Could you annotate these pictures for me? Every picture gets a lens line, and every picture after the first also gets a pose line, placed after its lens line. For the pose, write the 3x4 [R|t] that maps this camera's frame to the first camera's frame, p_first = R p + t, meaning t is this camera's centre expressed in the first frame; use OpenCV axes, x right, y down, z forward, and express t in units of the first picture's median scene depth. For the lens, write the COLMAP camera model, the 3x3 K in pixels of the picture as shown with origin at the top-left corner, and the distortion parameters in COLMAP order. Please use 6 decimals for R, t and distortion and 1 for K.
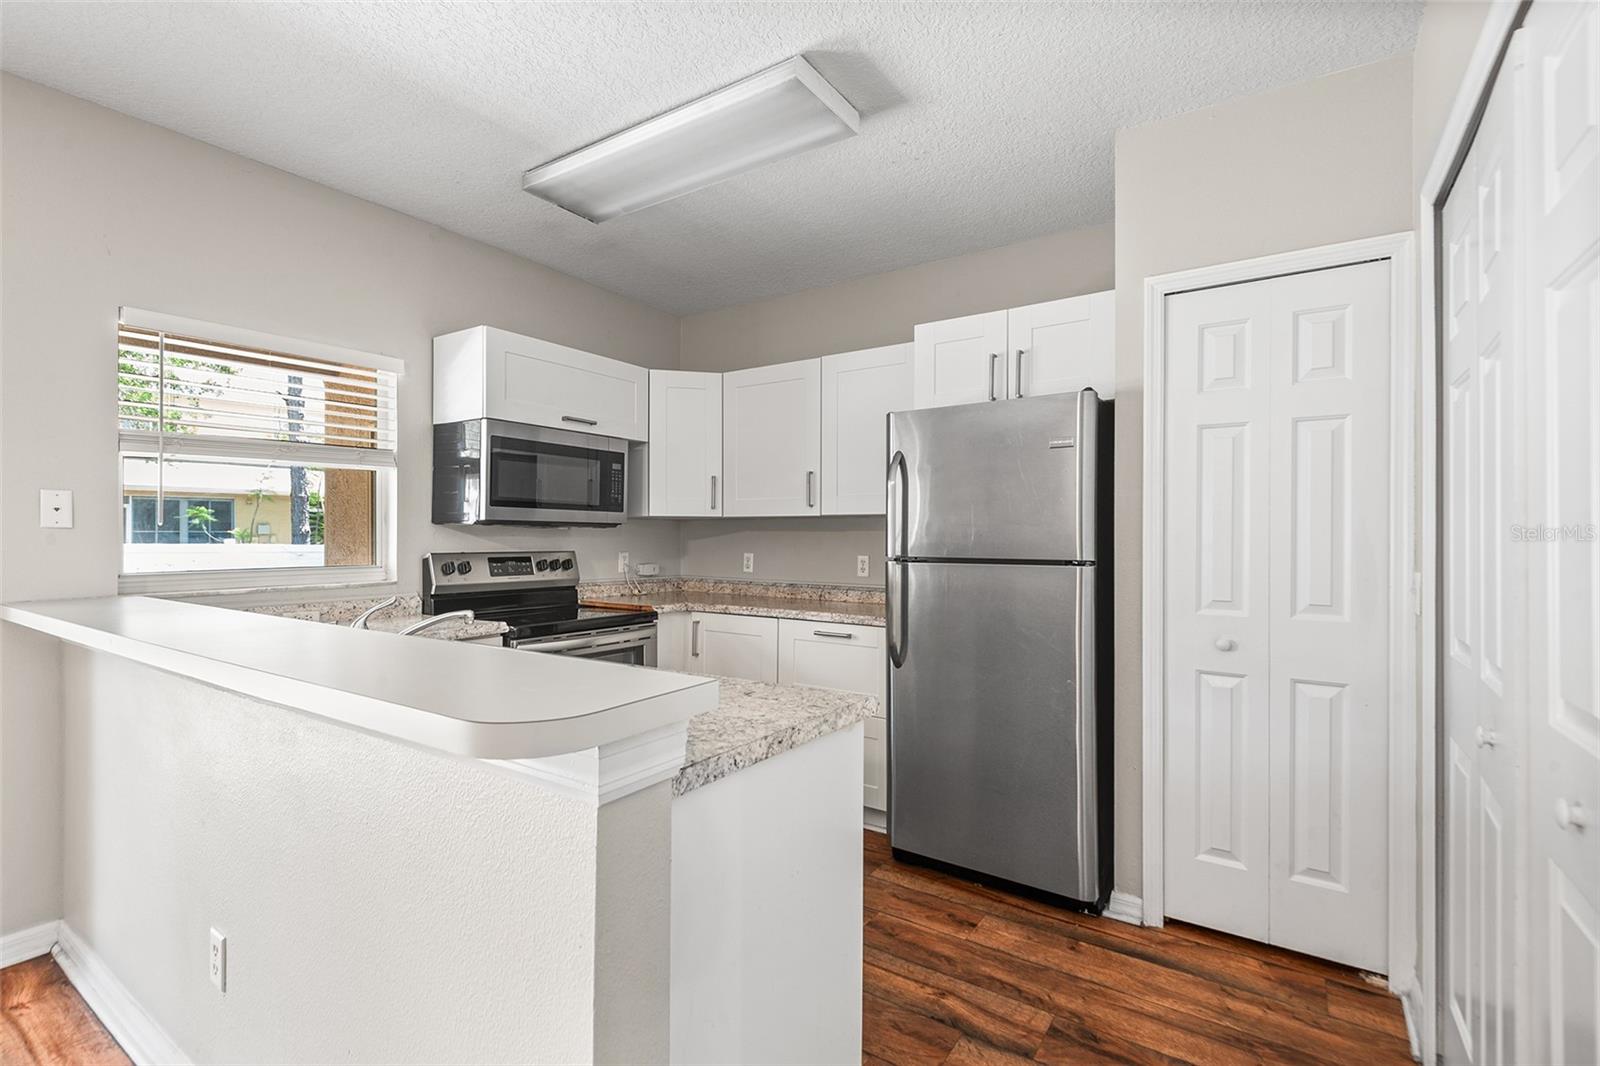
lens RADIAL K [[728.7, 0, 794.4], [0, 728.7, 535.6], [0, 0, 1]] dist [0.016630, -0.000524]
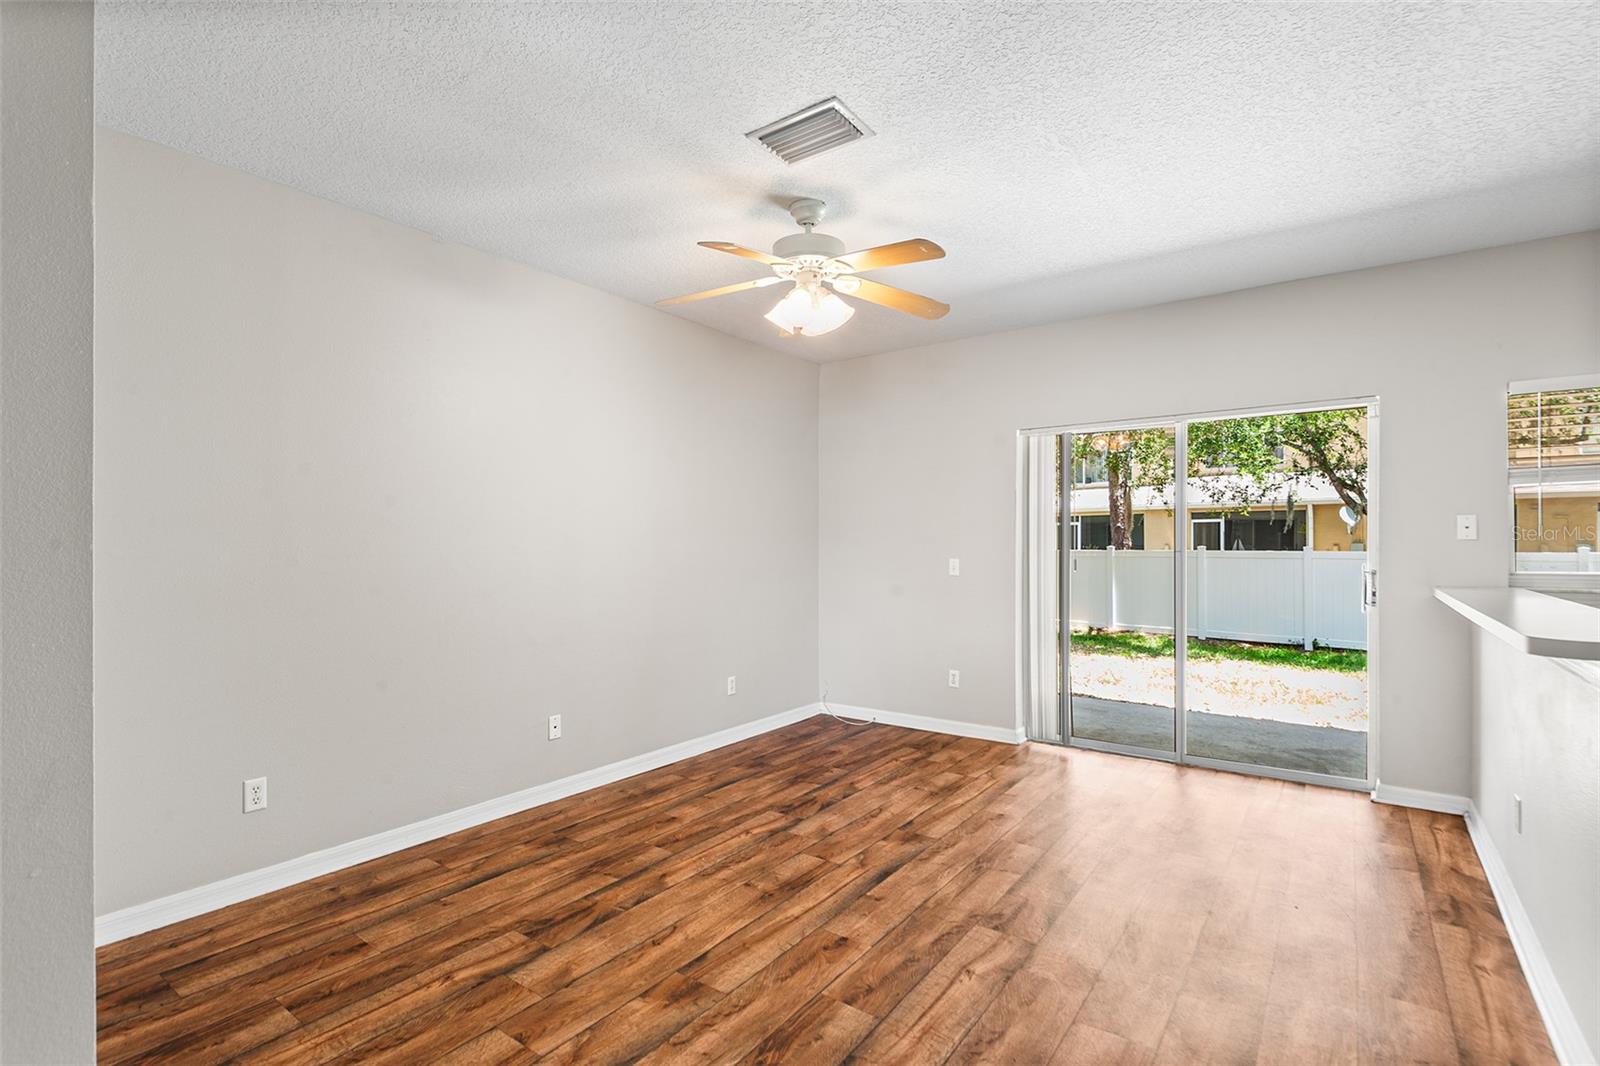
lens RADIAL K [[745.4, 0, 753.3], [0, 745.4, 553.8], [0, 0, 1]] dist [-0.021685, -0.002451]
pose [[-0.073350, 0.010013, -0.997256, 0.386003], [0.008125, 0.999922, 0.009443, -0.004918], [0.997273, -0.007410, -0.073426, -0.225715]]
